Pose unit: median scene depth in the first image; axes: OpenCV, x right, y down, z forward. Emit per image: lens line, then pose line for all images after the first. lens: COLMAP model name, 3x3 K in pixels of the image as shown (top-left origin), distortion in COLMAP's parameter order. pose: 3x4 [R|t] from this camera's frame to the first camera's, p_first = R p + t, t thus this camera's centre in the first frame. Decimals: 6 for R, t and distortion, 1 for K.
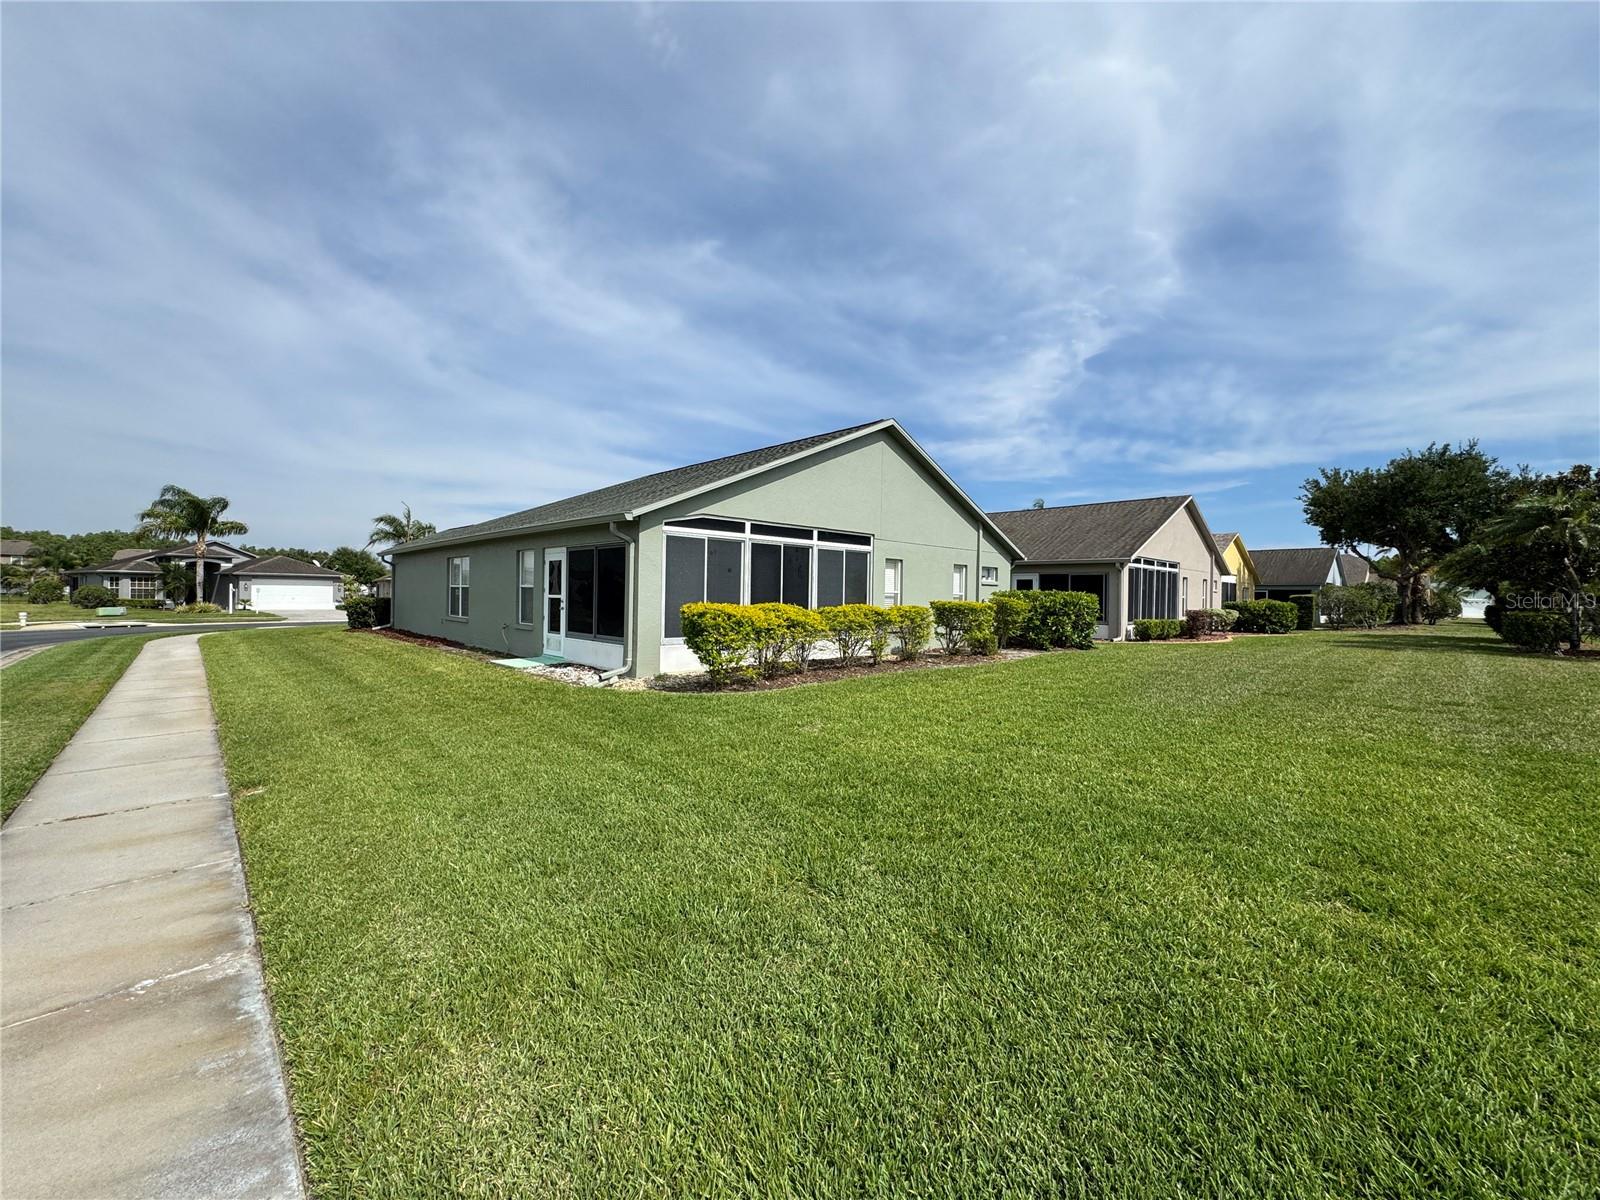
lens RADIAL K [[638.1, 0, 814.3], [0, 638.1, 598.0], [0, 0, 1]] dist [0.000844, 0.000121]
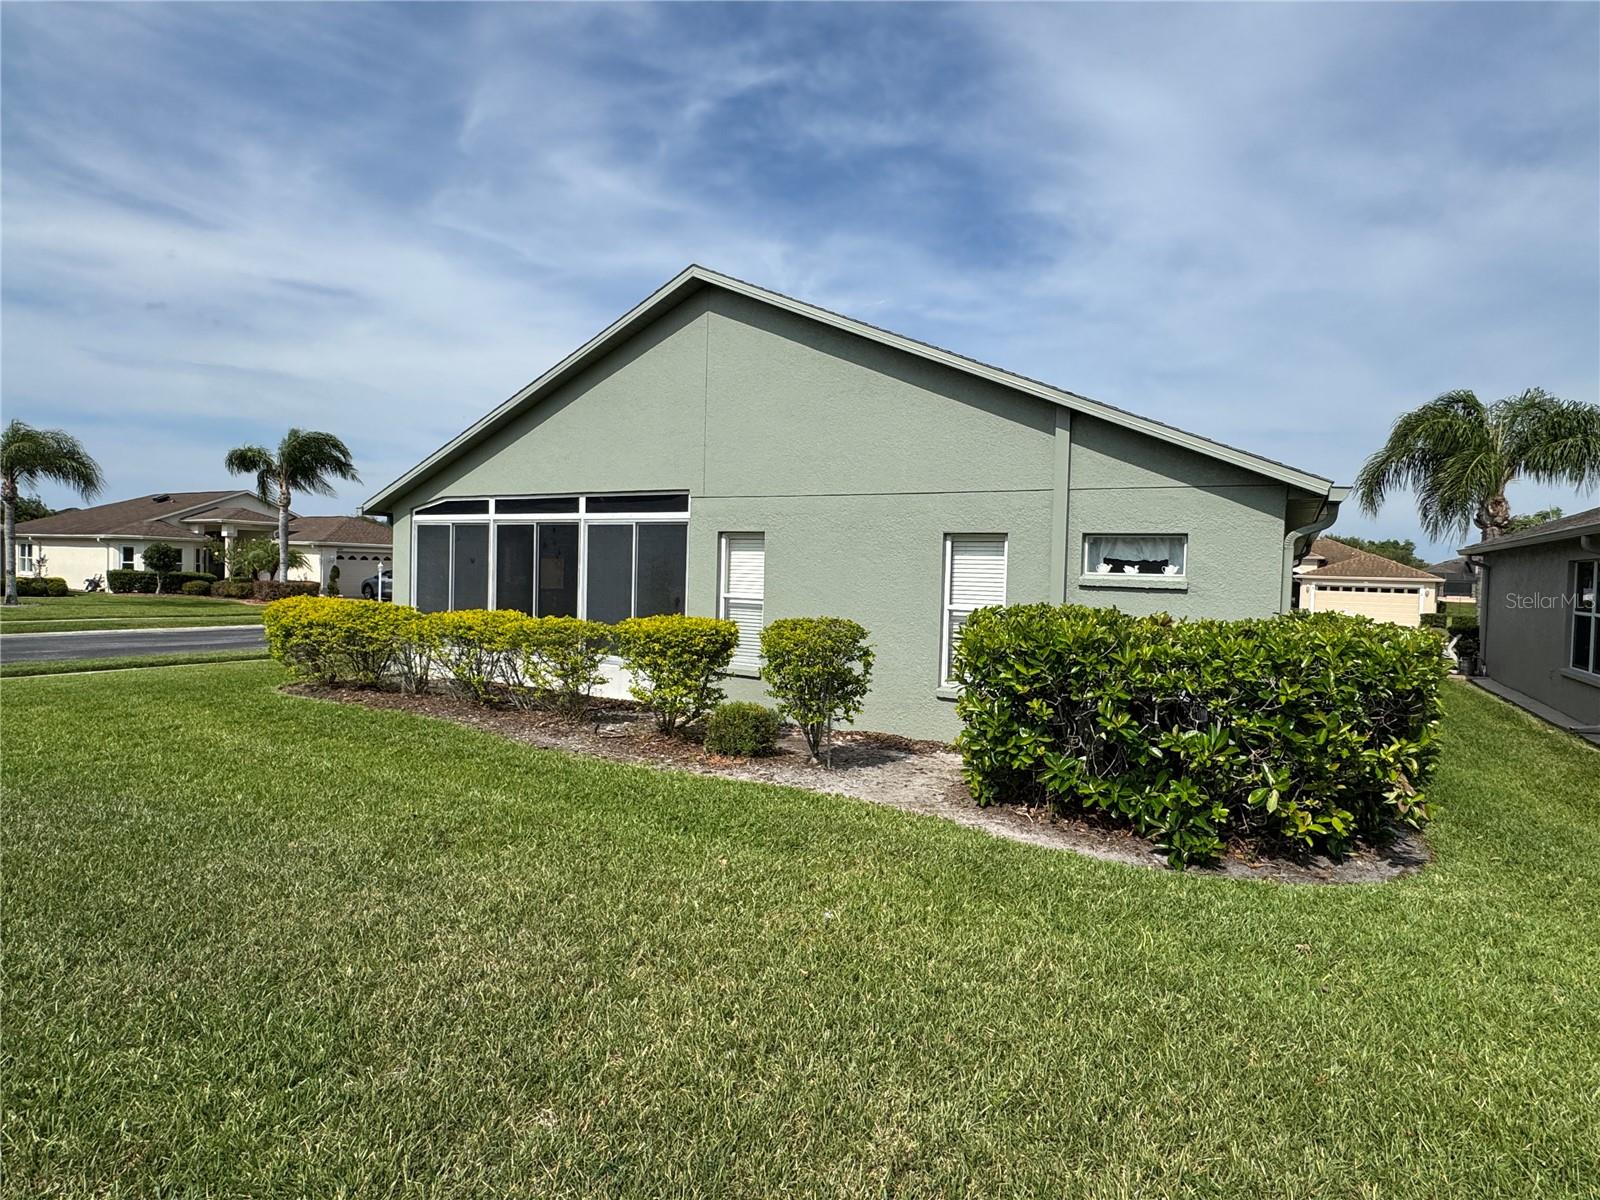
lens RADIAL K [[843.8, 0, 800.0], [0, 843.8, 600.0], [0, 0, 1]] dist [-0.000514, -0.000018]
pose [[0.273249, 0.016697, -0.961798, 0.891523], [-0.033561, 0.999406, 0.007815, -0.014938], [0.961358, 0.030143, 0.273647, 0.977967]]
